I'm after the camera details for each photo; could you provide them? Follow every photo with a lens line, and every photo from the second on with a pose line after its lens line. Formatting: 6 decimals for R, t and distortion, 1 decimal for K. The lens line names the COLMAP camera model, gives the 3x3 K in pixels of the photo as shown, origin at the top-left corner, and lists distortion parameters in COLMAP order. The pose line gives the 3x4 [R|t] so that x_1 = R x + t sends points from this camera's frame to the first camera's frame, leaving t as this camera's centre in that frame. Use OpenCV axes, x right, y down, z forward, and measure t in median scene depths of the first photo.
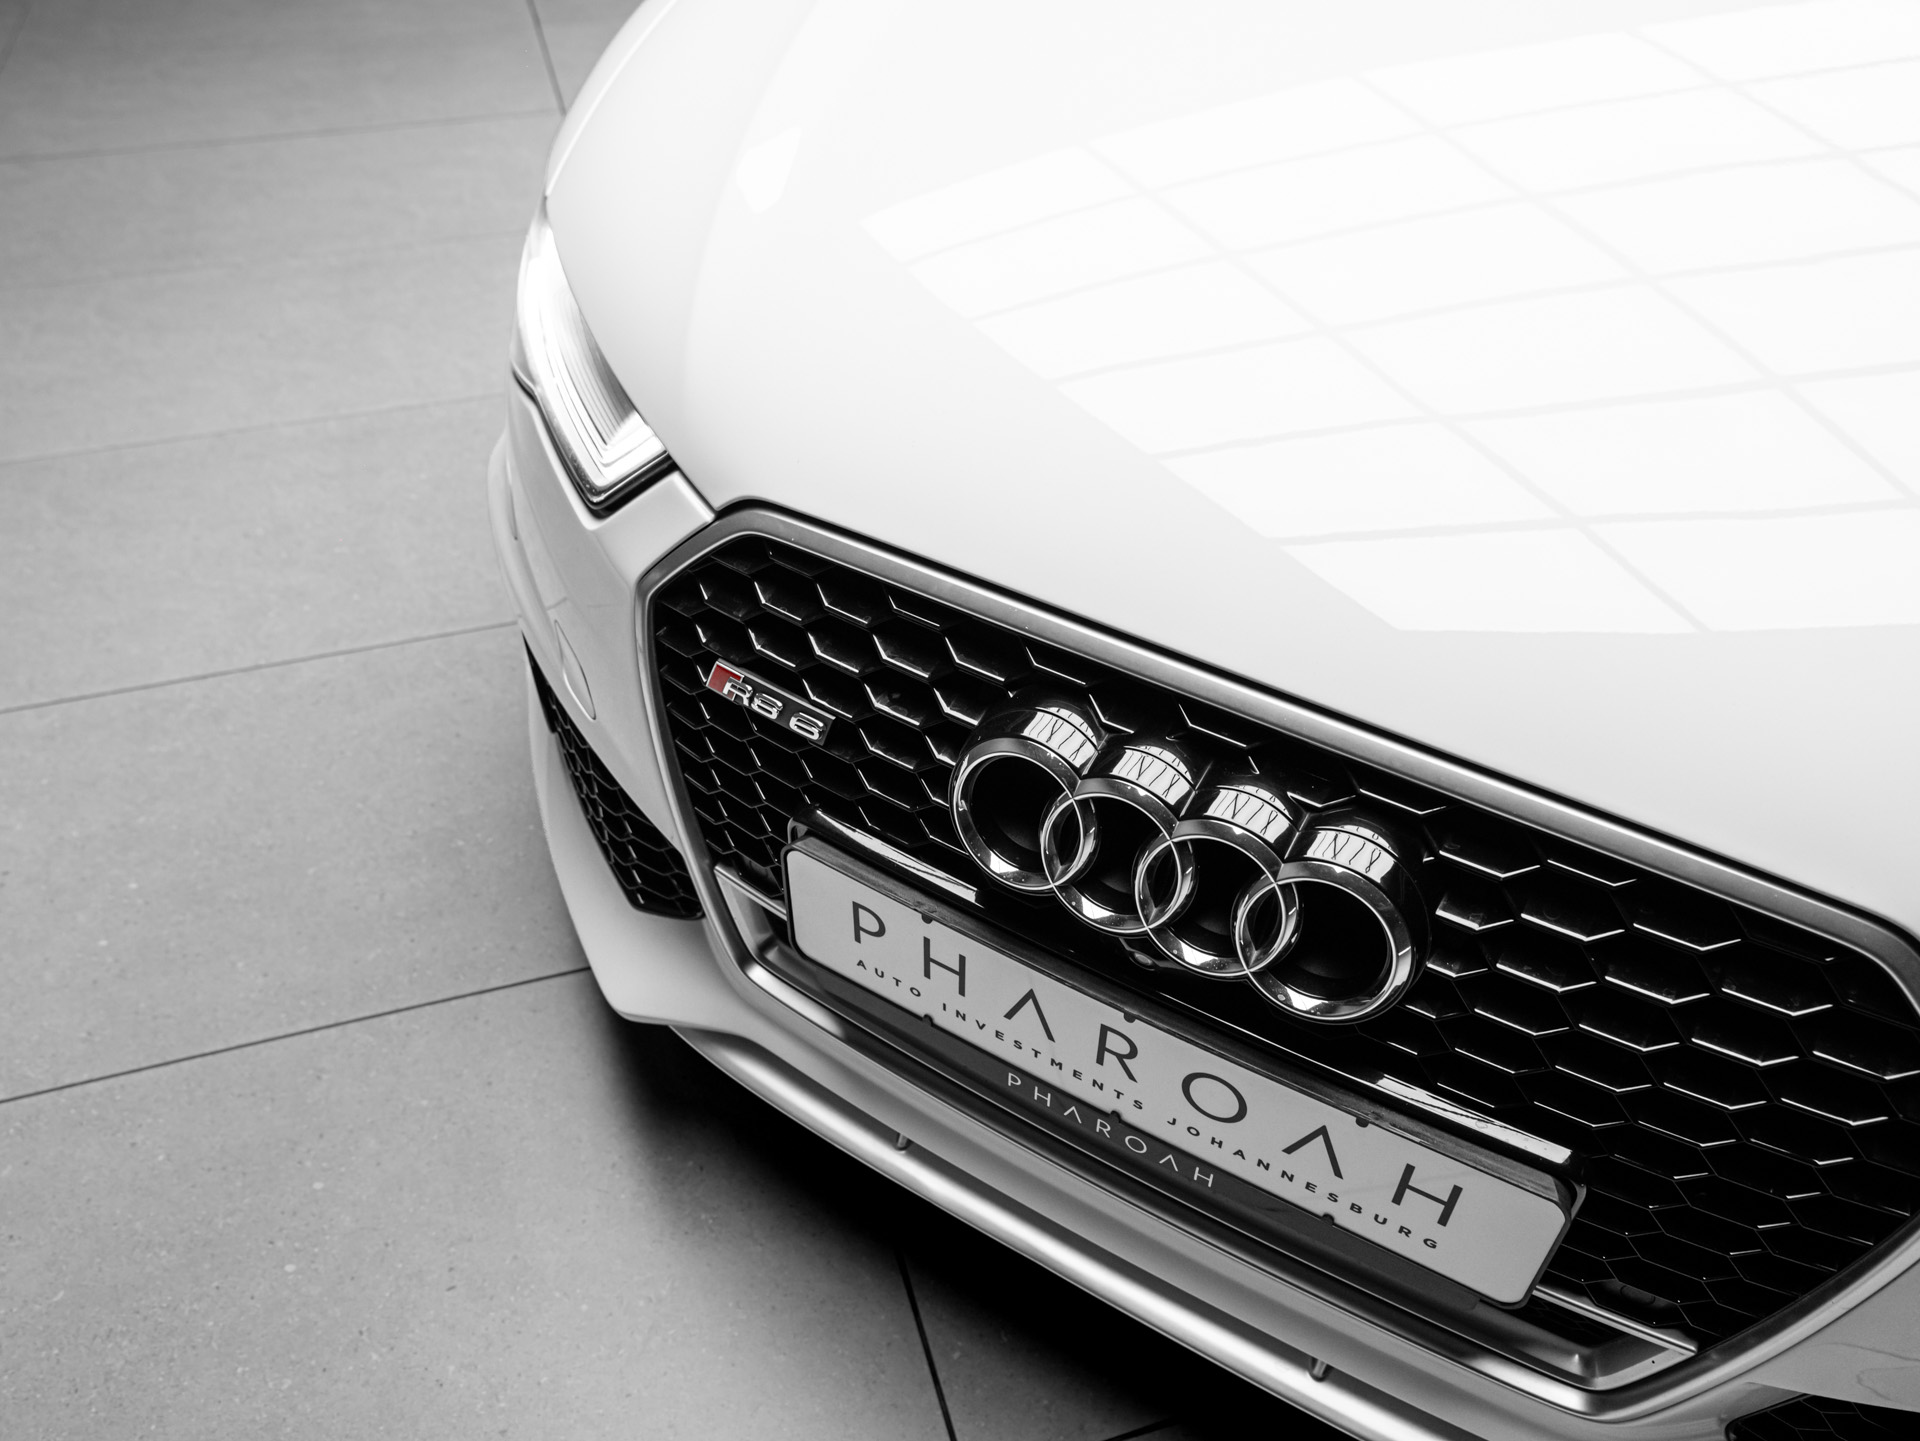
lens RADIAL K [[1464.4, 0, 974.5], [0, 1464.4, 718.3], [0, 0, 1]] dist [-0.026988, 0.071178]
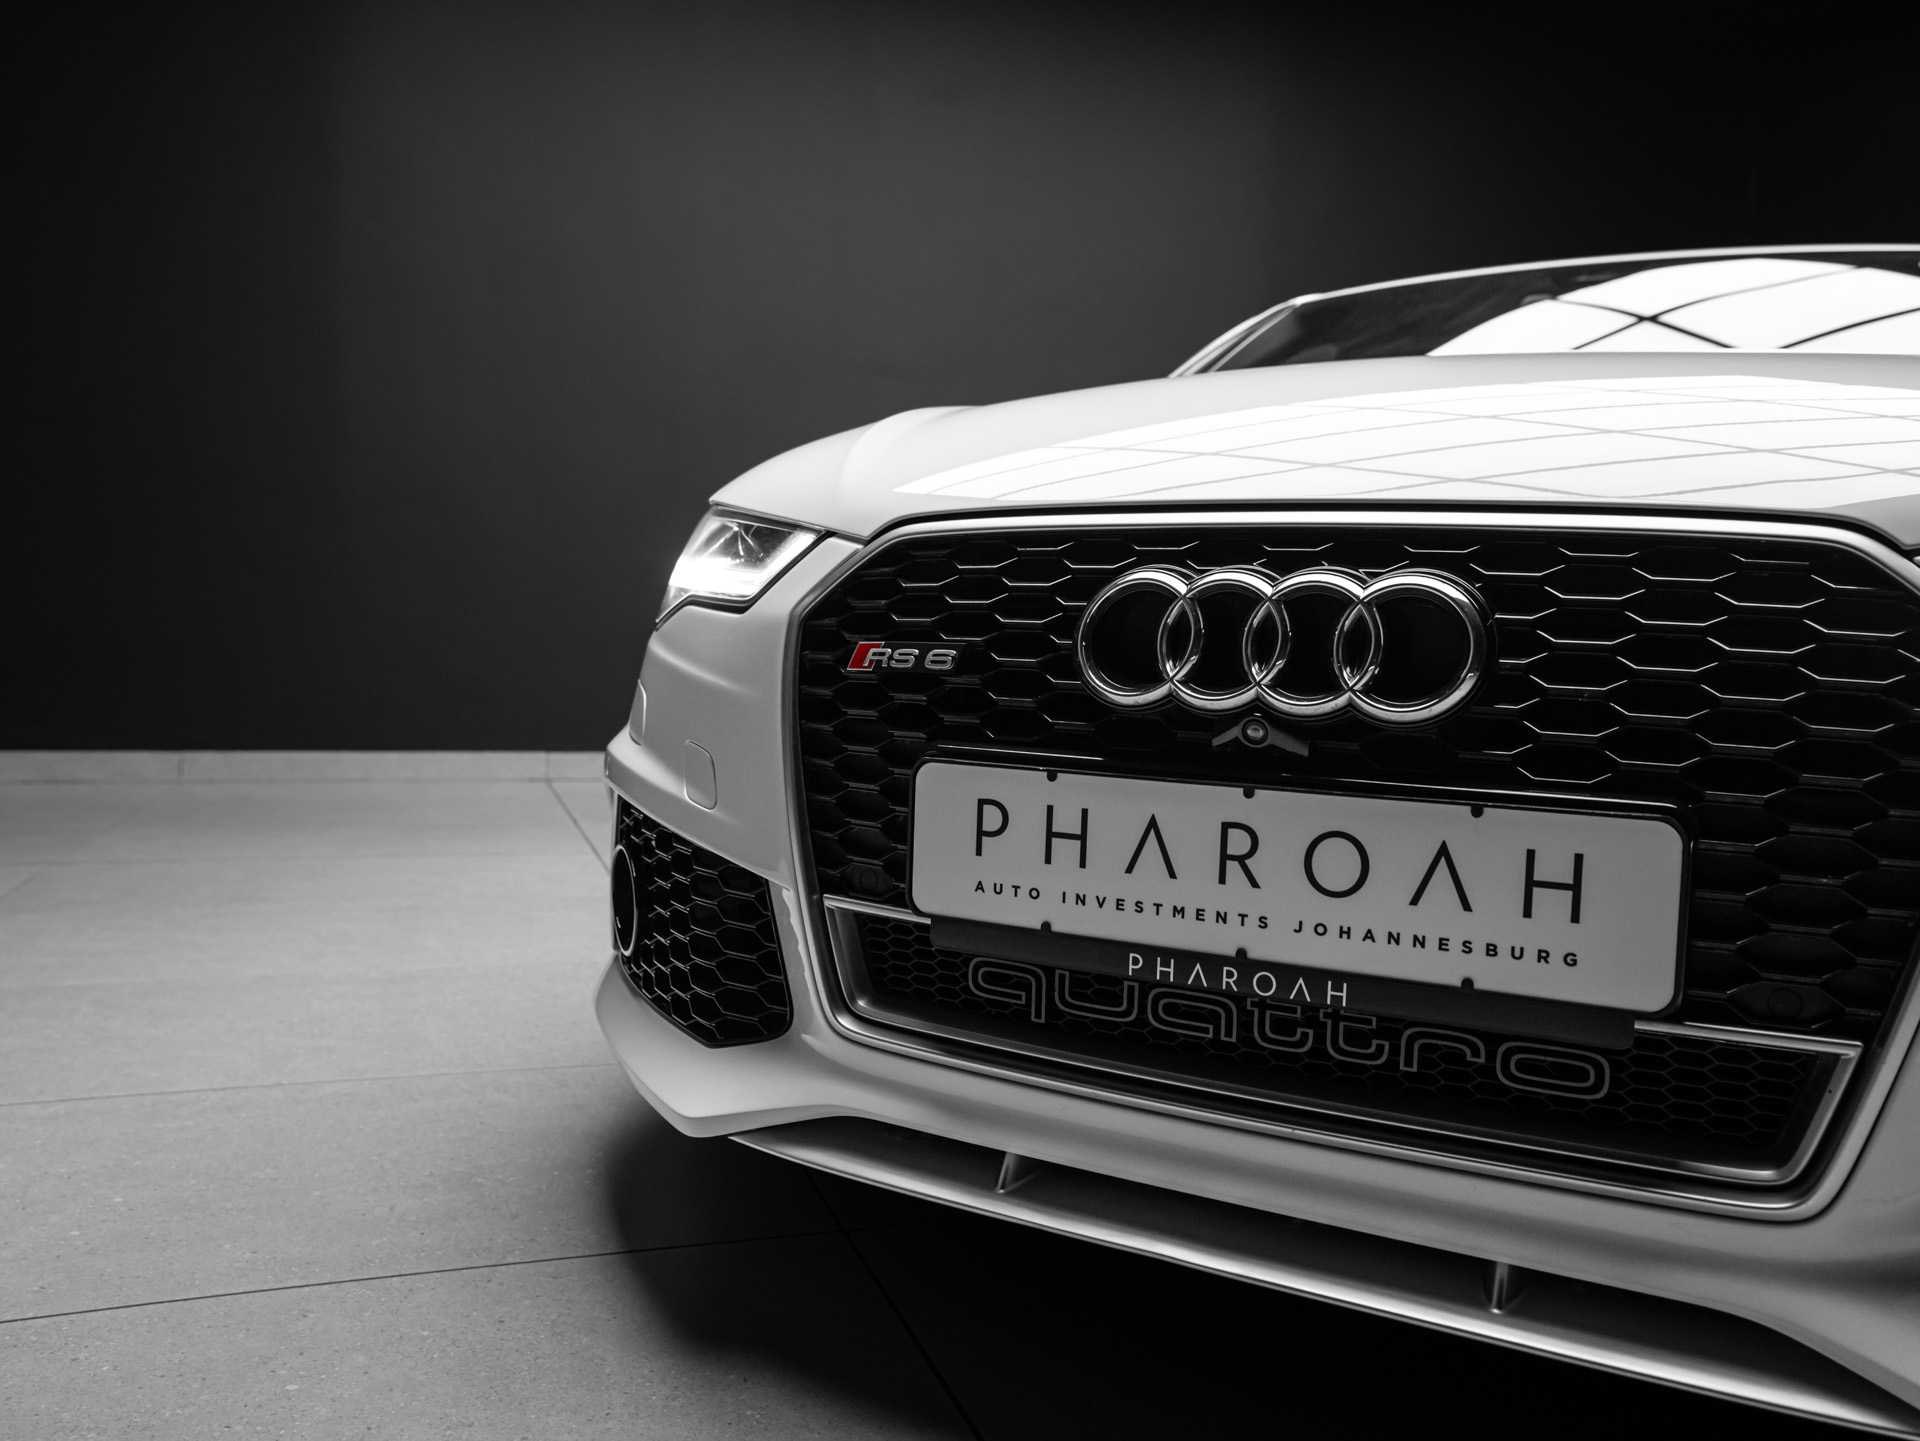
lens RADIAL K [[1464.4, 0, 974.5], [0, 1464.4, 718.3], [0, 0, 1]] dist [-0.026988, 0.071178]
pose [[0.998689, 0.017325, 0.048167, -0.097501], [0.017169, 0.773102, -0.634049, 0.540655], [-0.048223, 0.634045, 0.771792, 0.076846]]
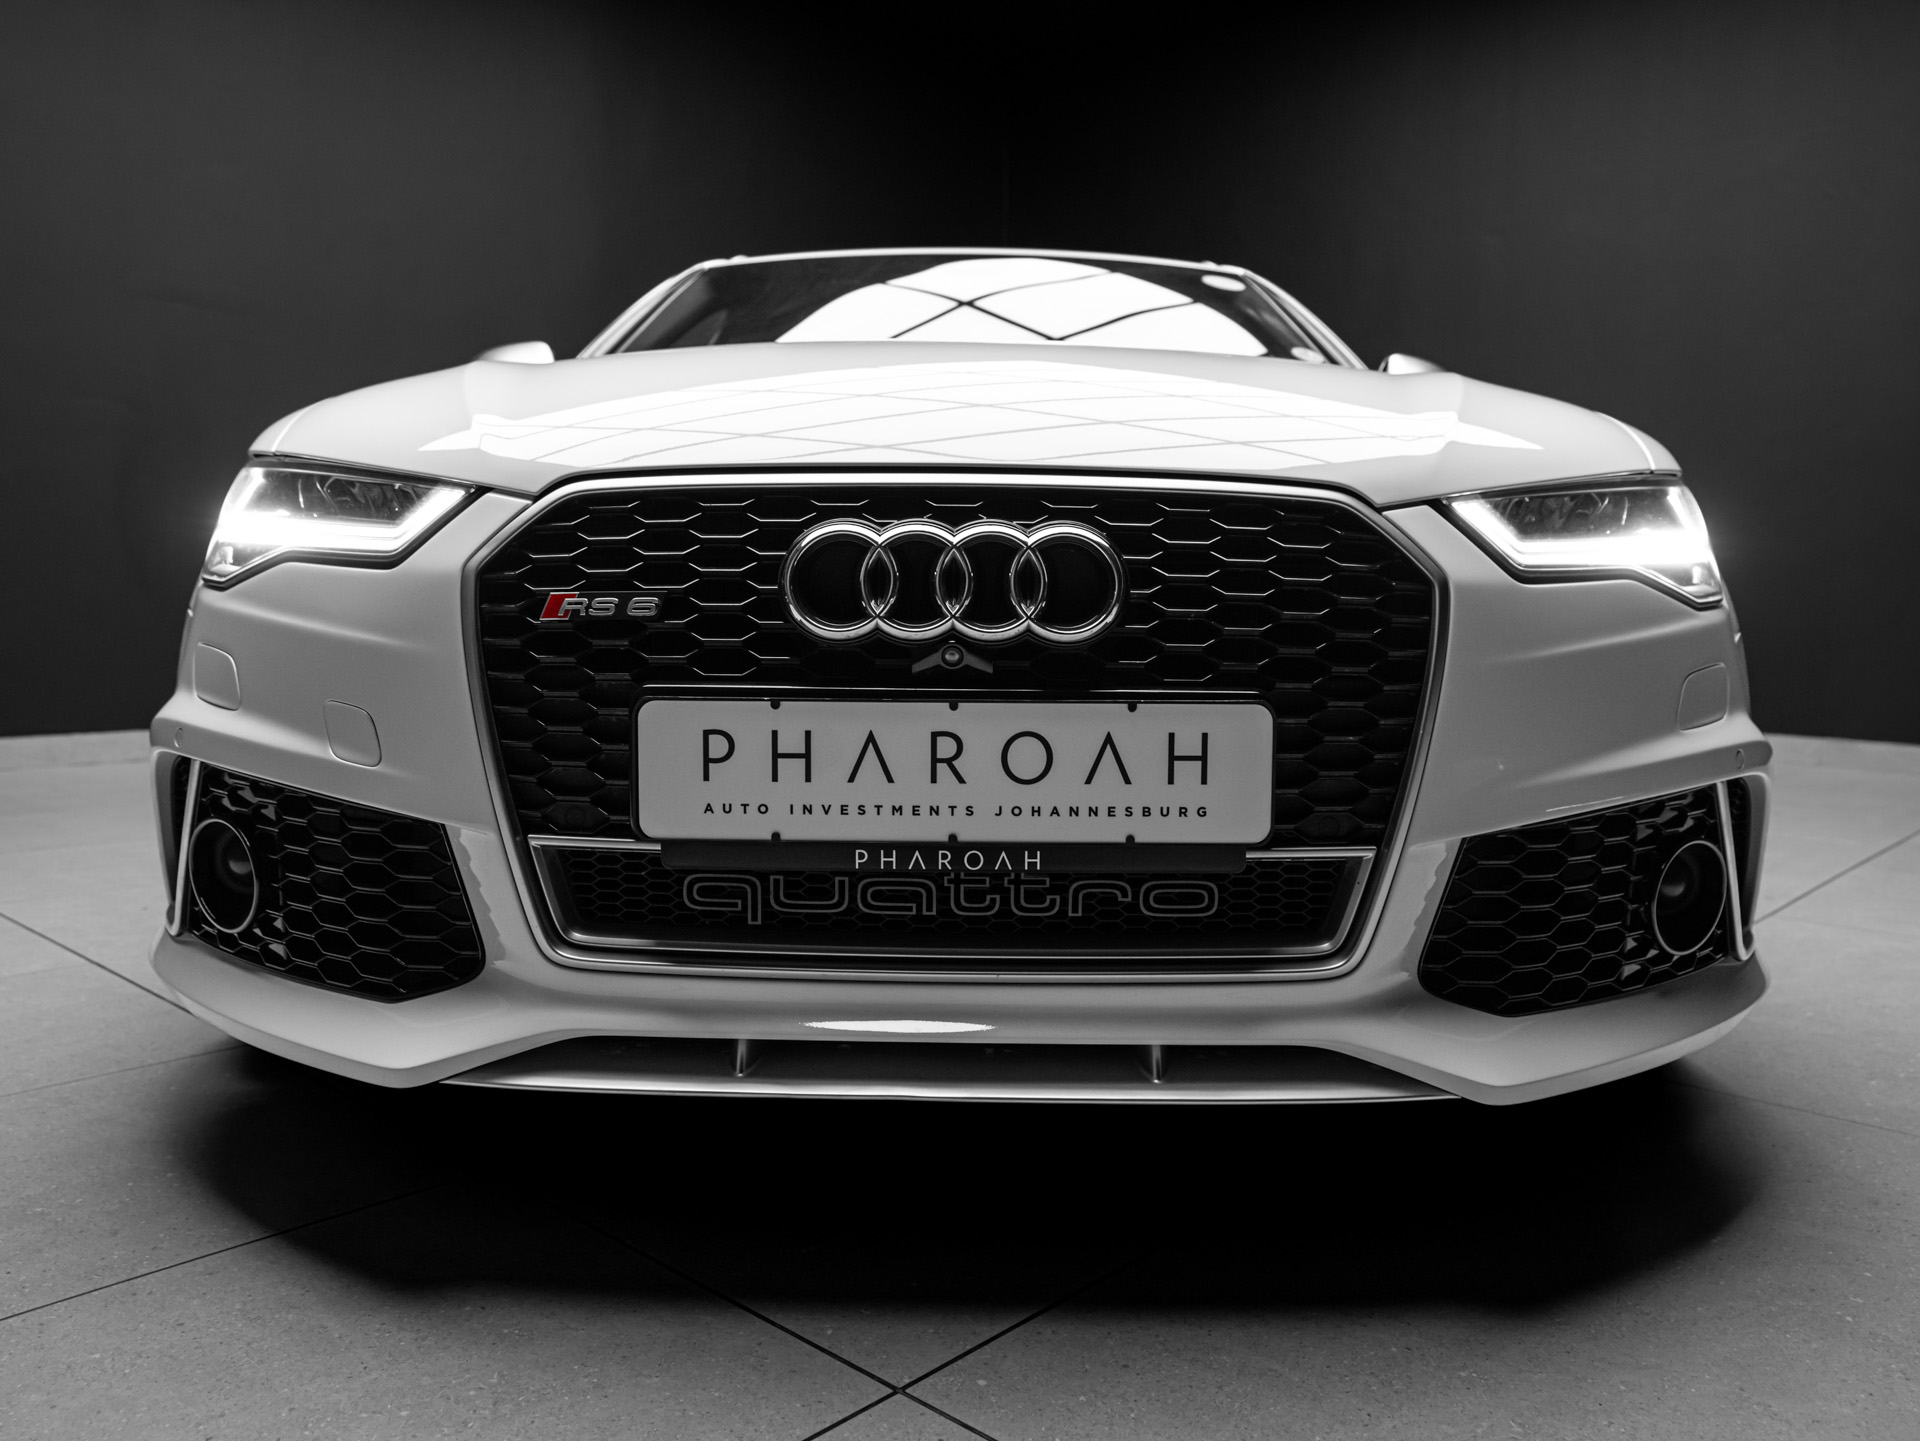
lens RADIAL K [[1447.0, 0, 963.2], [0, 1447.0, 721.2], [0, 0, 1]] dist [-0.026397, 0.068909]
pose [[0.864587, -0.050119, 0.499978, -0.347991], [0.345479, 0.781813, -0.519049, 0.572863], [-0.364875, 0.621495, 0.693261, 0.052578]]
